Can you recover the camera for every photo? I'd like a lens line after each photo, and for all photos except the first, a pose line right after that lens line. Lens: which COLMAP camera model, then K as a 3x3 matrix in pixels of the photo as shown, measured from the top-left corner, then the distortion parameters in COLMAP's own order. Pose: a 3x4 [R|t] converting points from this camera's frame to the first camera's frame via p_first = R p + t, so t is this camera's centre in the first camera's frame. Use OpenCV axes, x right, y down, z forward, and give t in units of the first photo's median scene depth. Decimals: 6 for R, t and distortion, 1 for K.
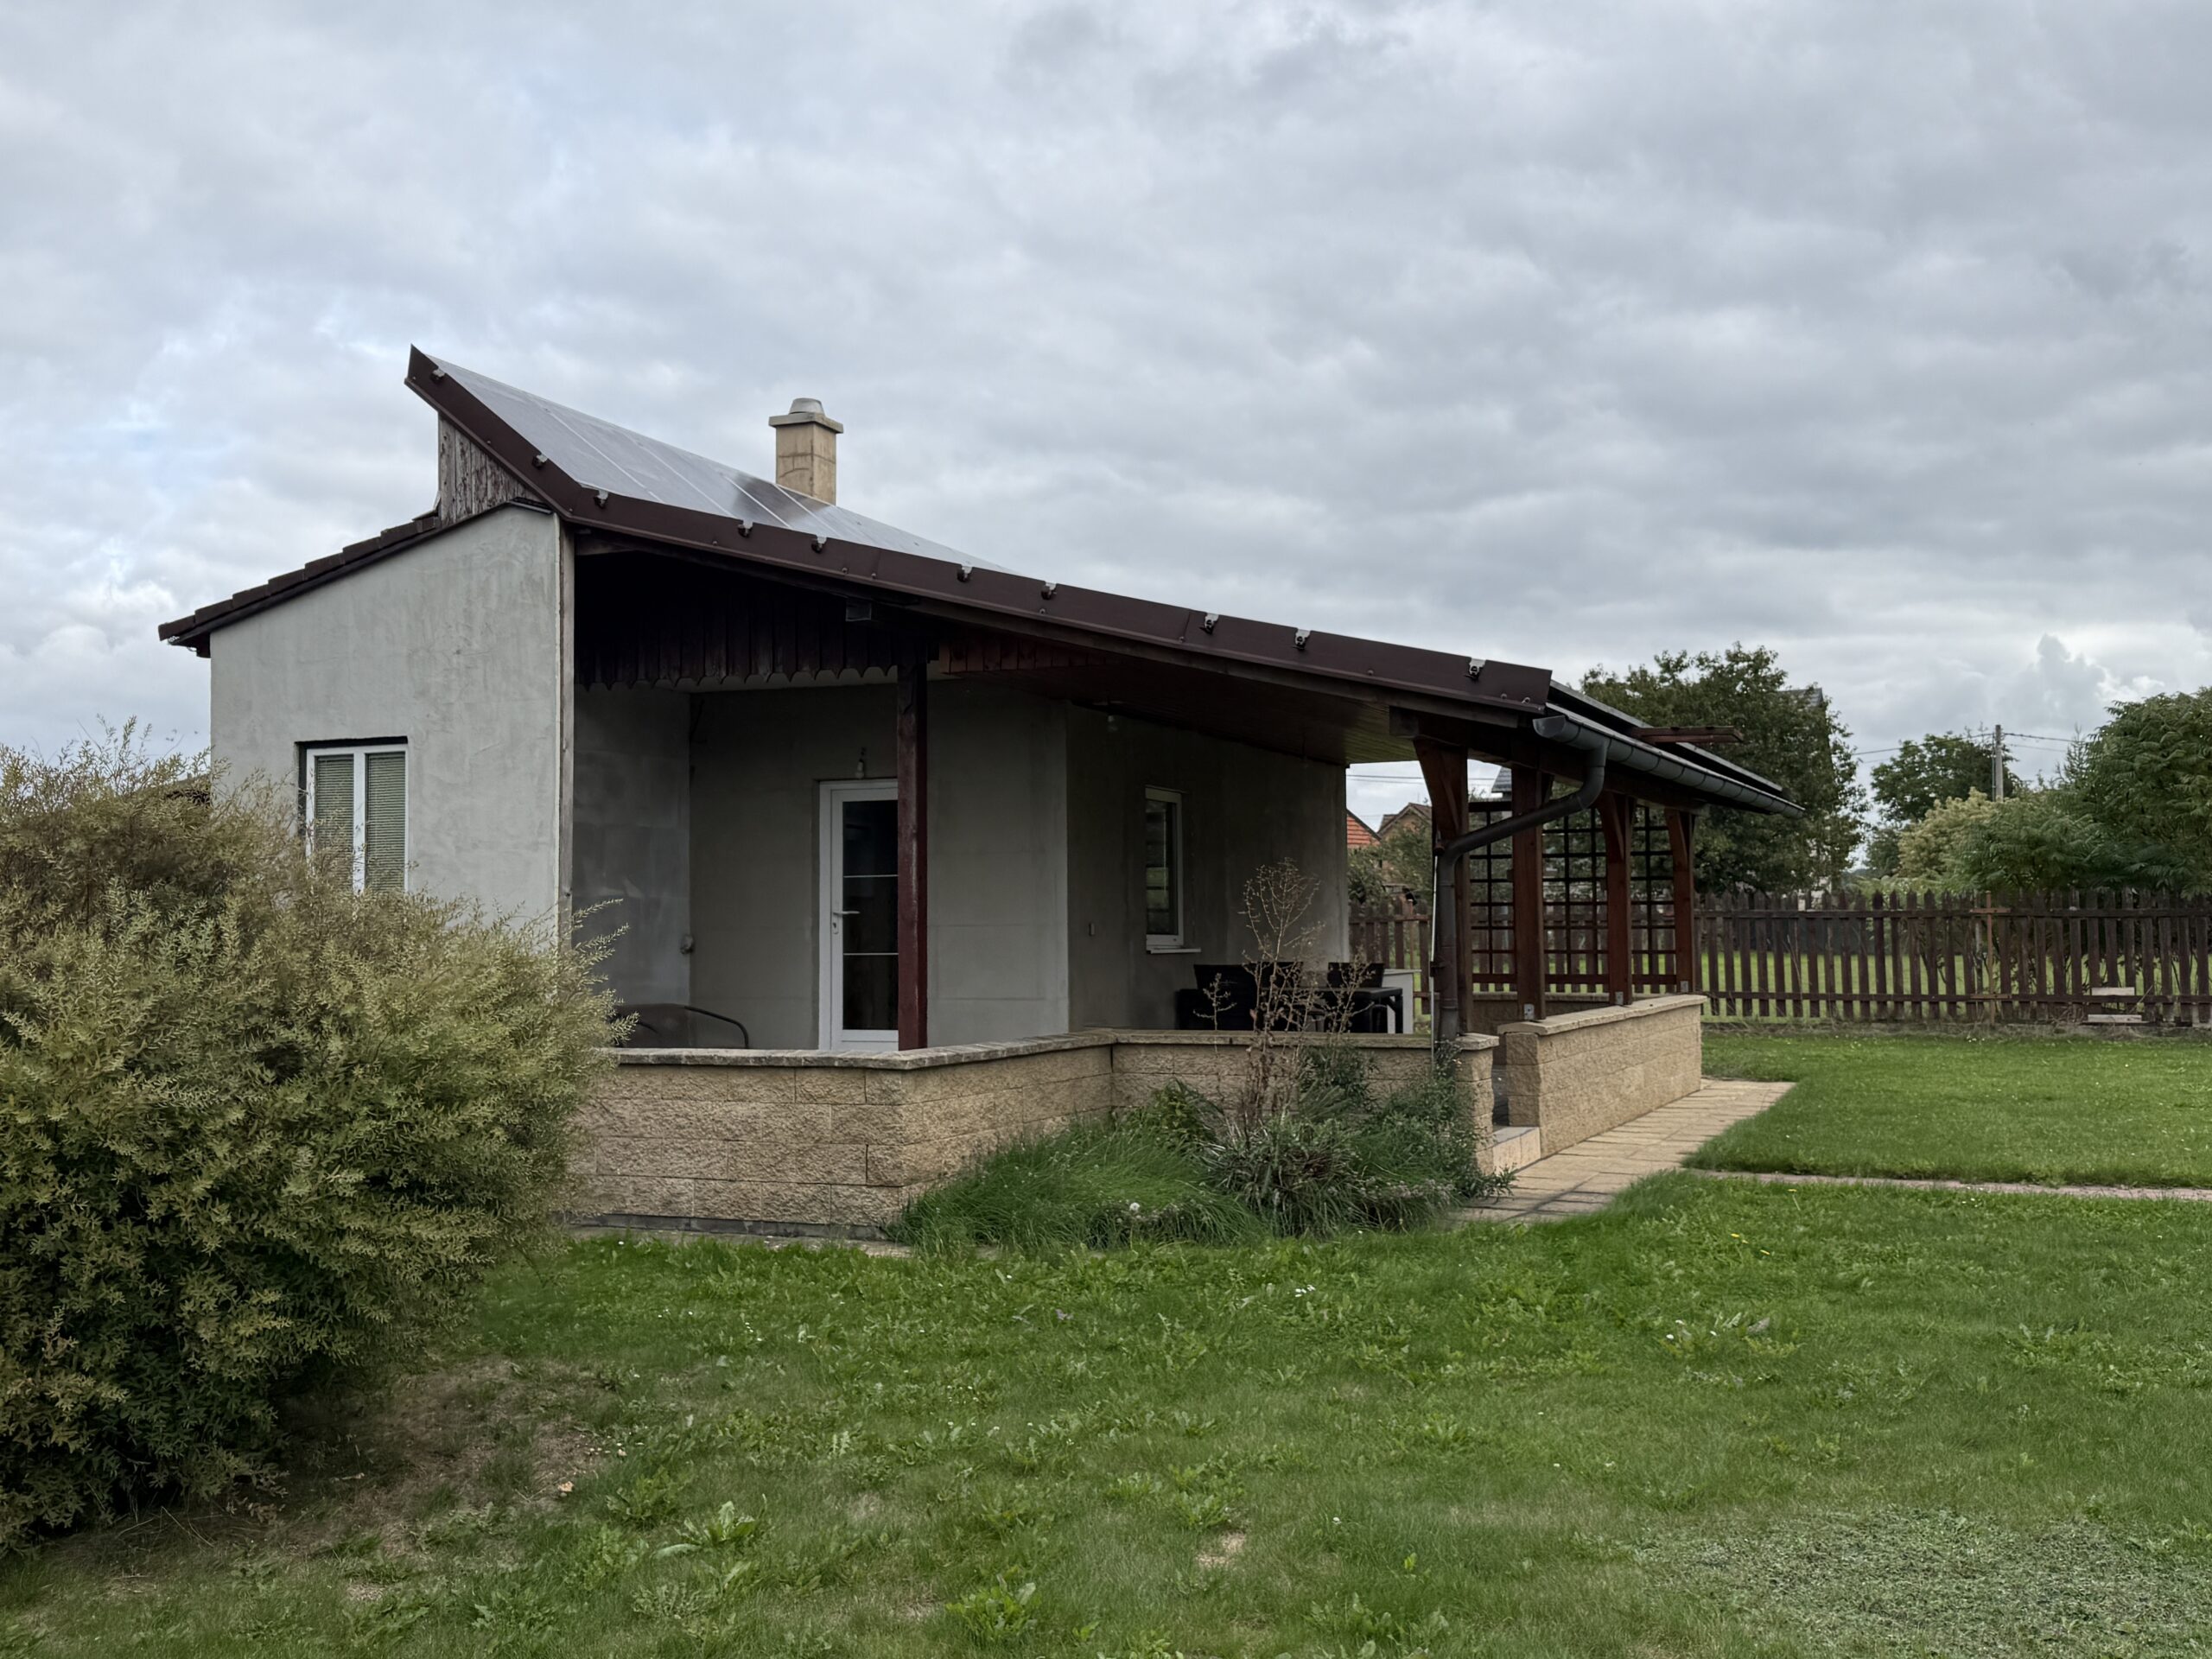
lens RADIAL K [[2203.0, 0, 1106.0], [0, 2203.0, 829.5], [0, 0, 1]] dist [0.102984, 0.000929]
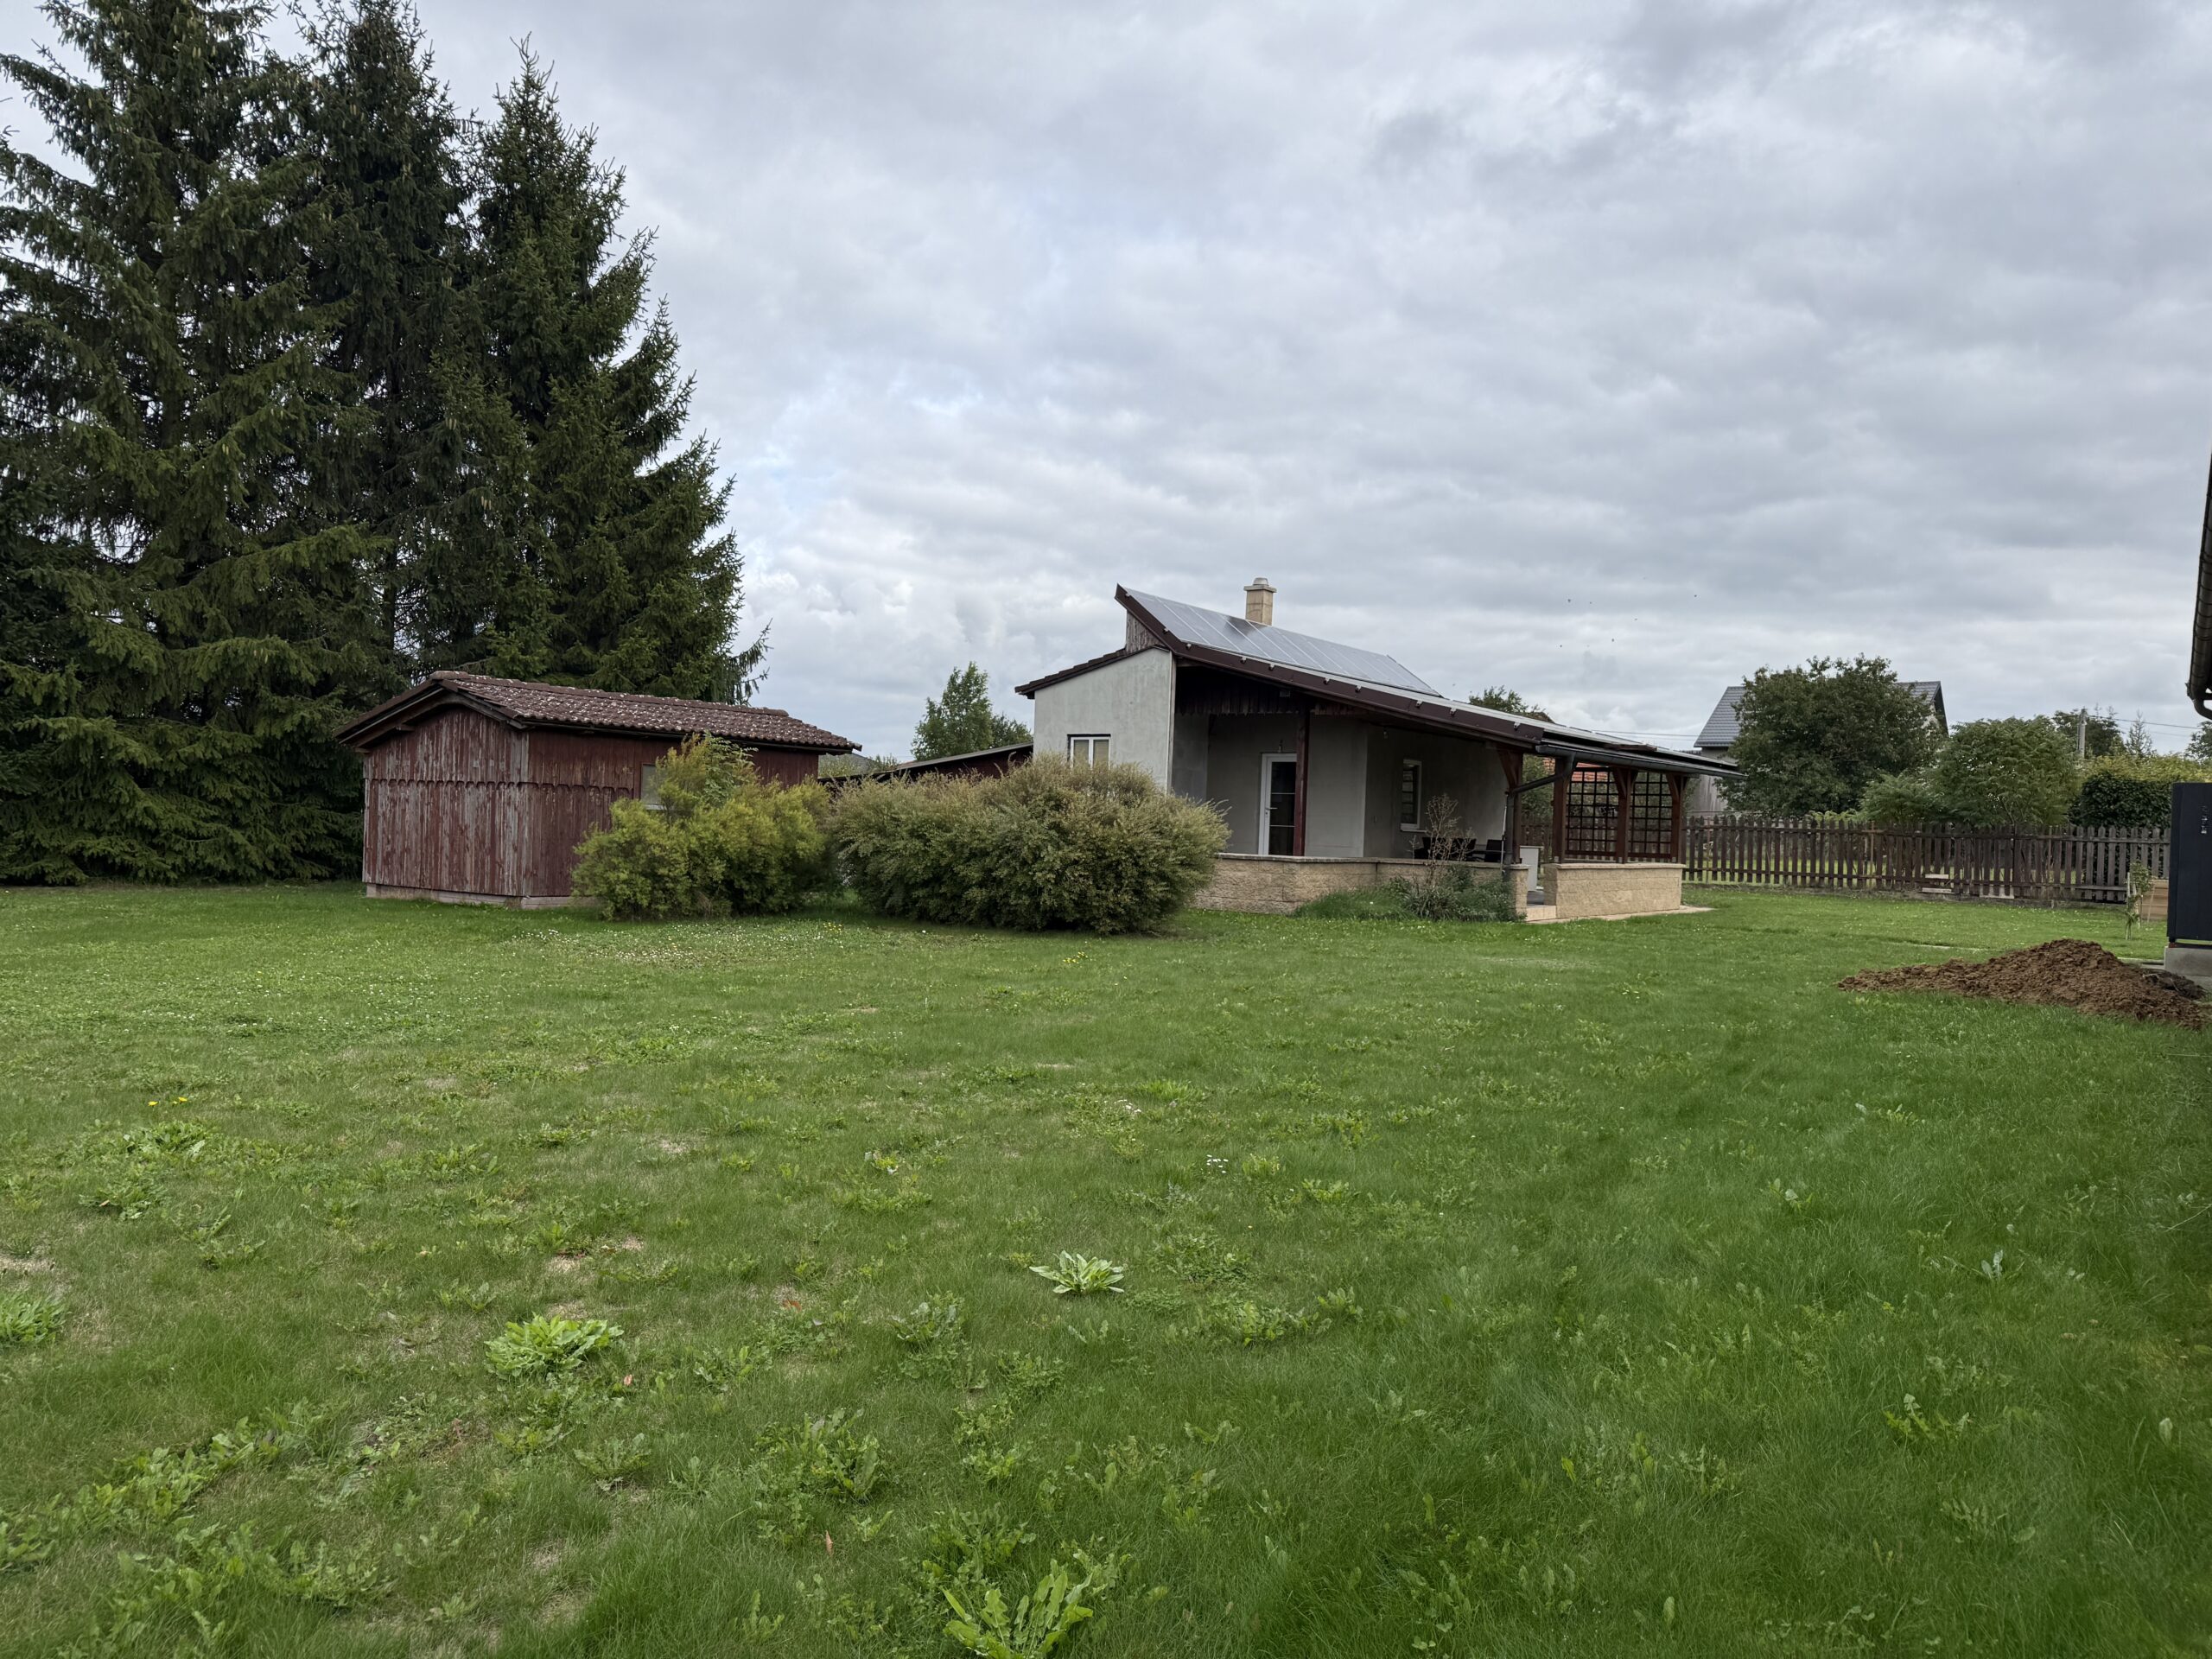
lens RADIAL K [[1541.9, 0, 1100.5], [0, 1541.9, 827.5], [0, 0, 1]] dist [0.145585, -0.241384]
pose [[0.977344, 0.042047, -0.207439, 0.054809], [-0.032293, 0.998218, 0.050189, -0.021869], [0.209179, -0.042353, 0.976960, -0.755658]]
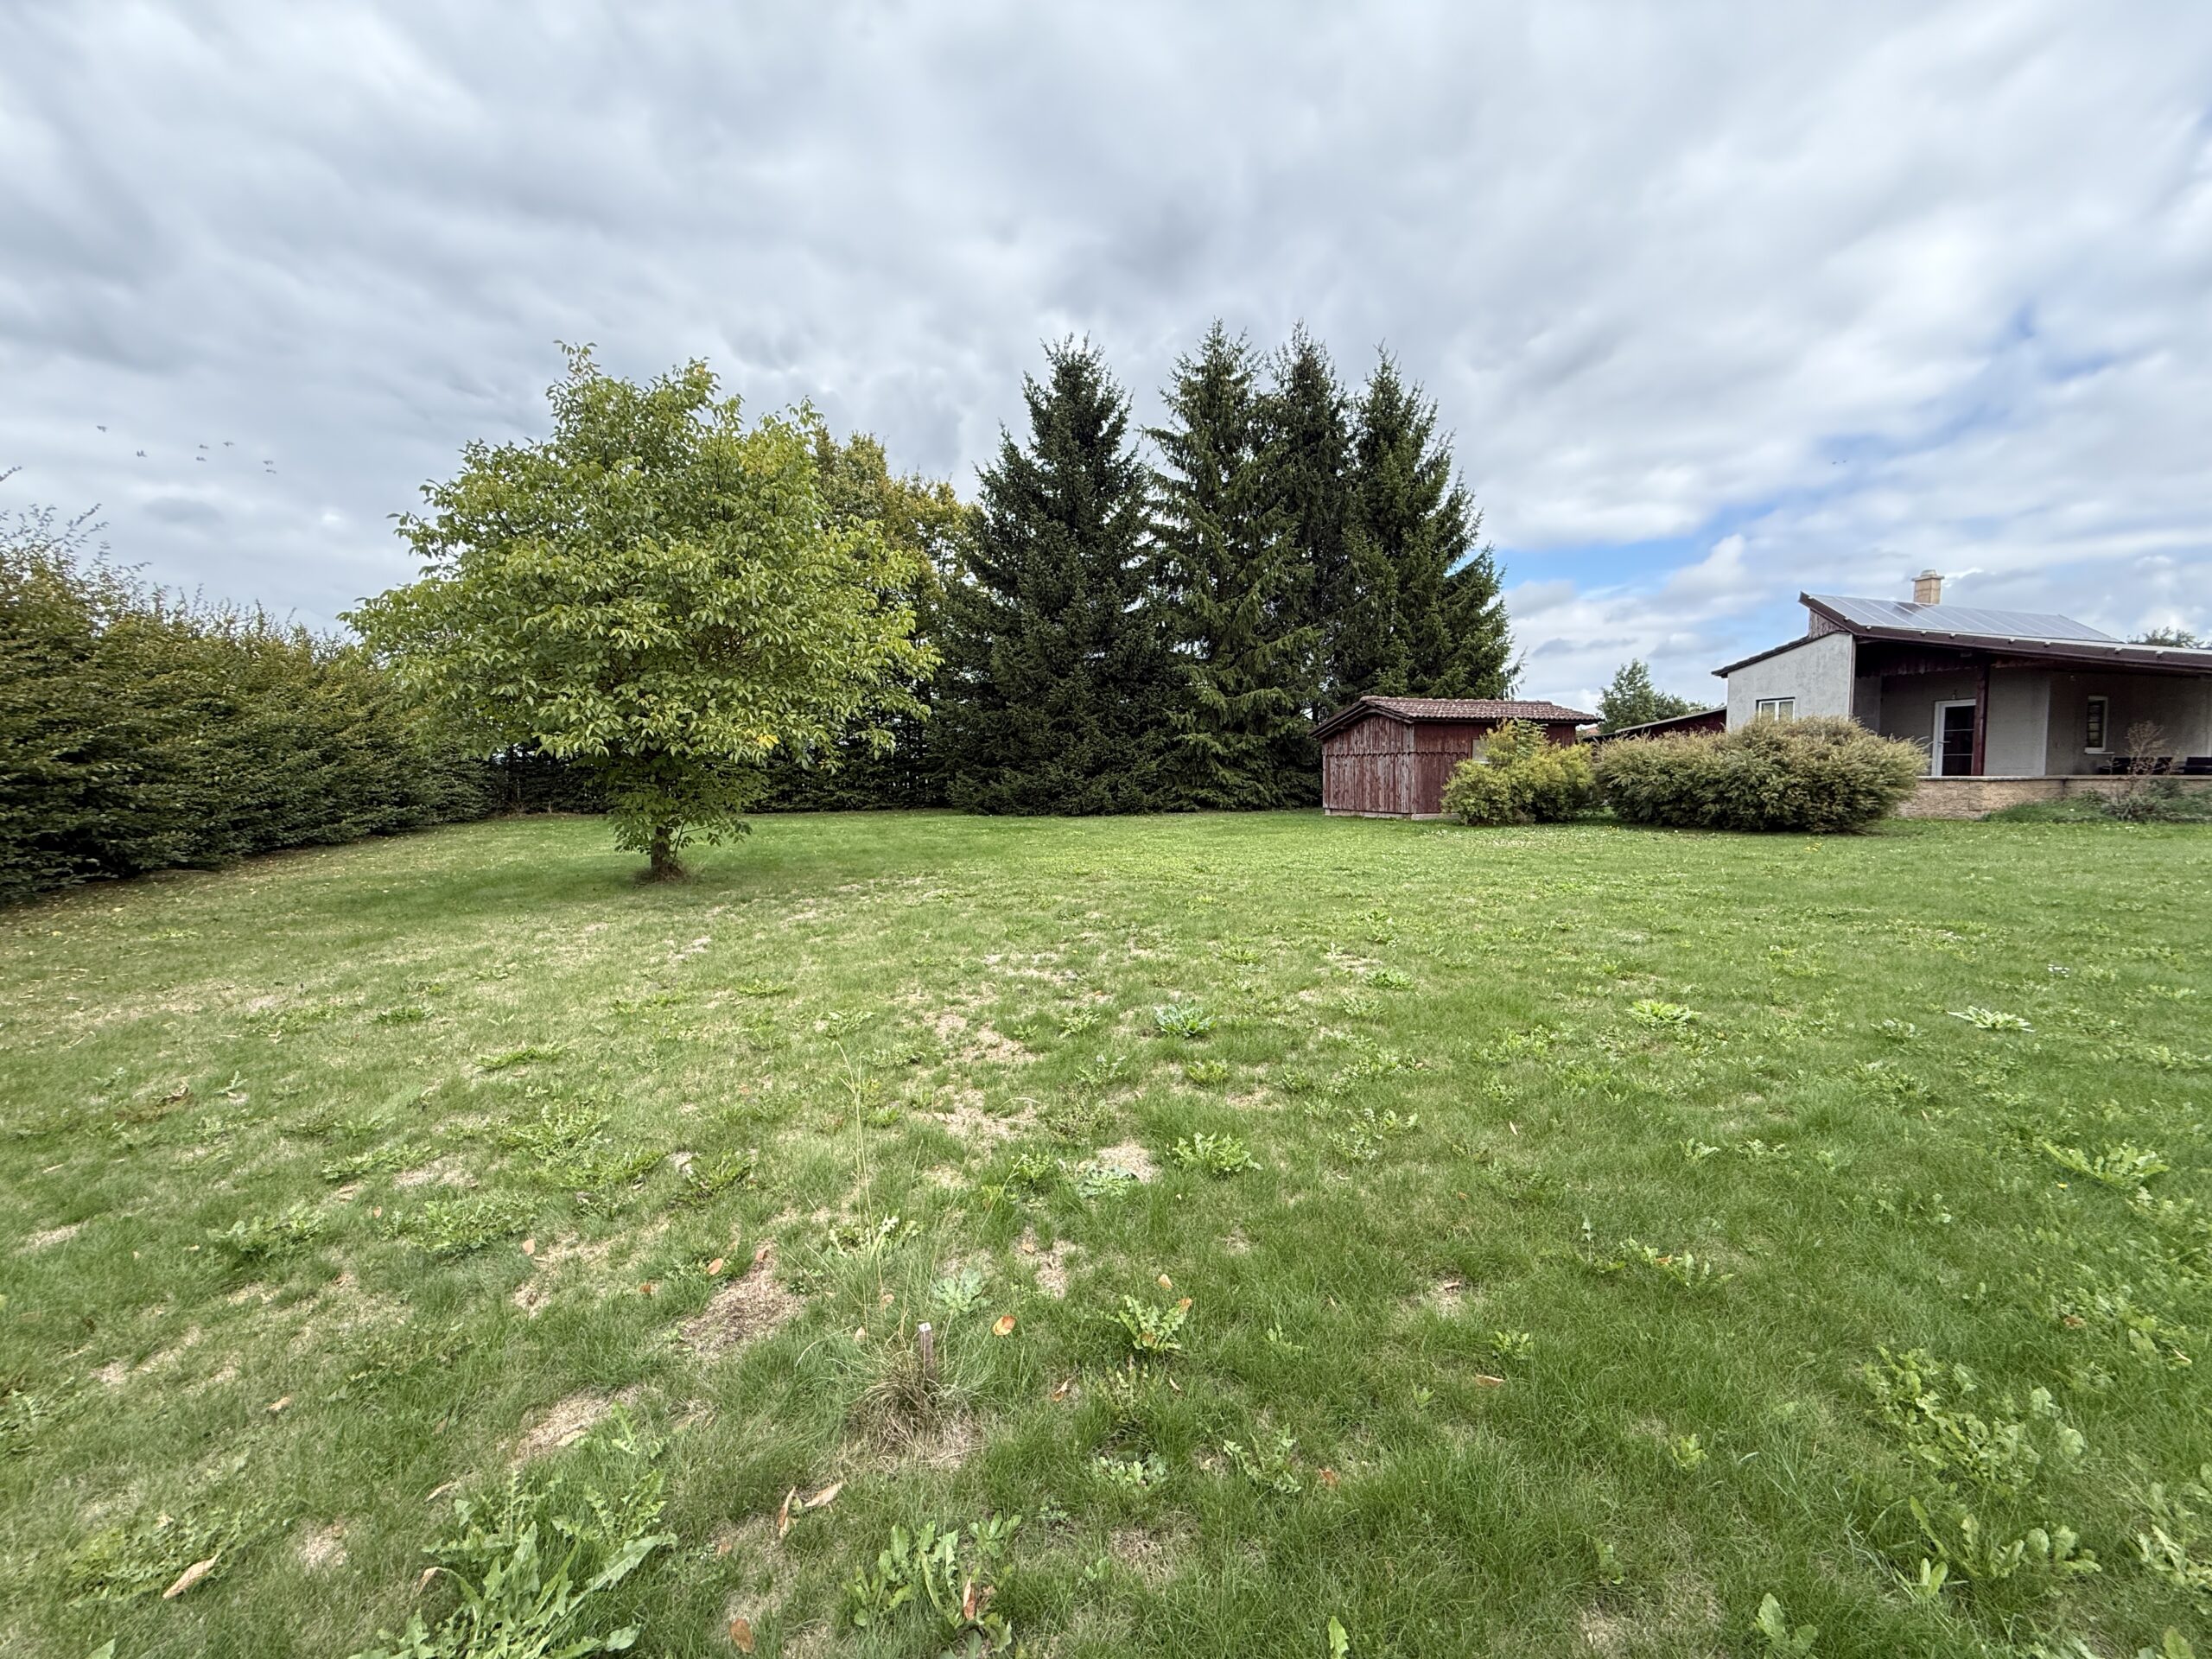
lens RADIAL K [[885.7, 0, 1100.5], [0, 885.7, 828.2], [0, 0, 1]] dist [0.000586, 0.000116]
pose [[0.677183, 0.048616, -0.734207, 0.002734], [0.040254, 0.993873, 0.102937, -0.022485], [0.734713, -0.099262, 0.671077, -0.865514]]
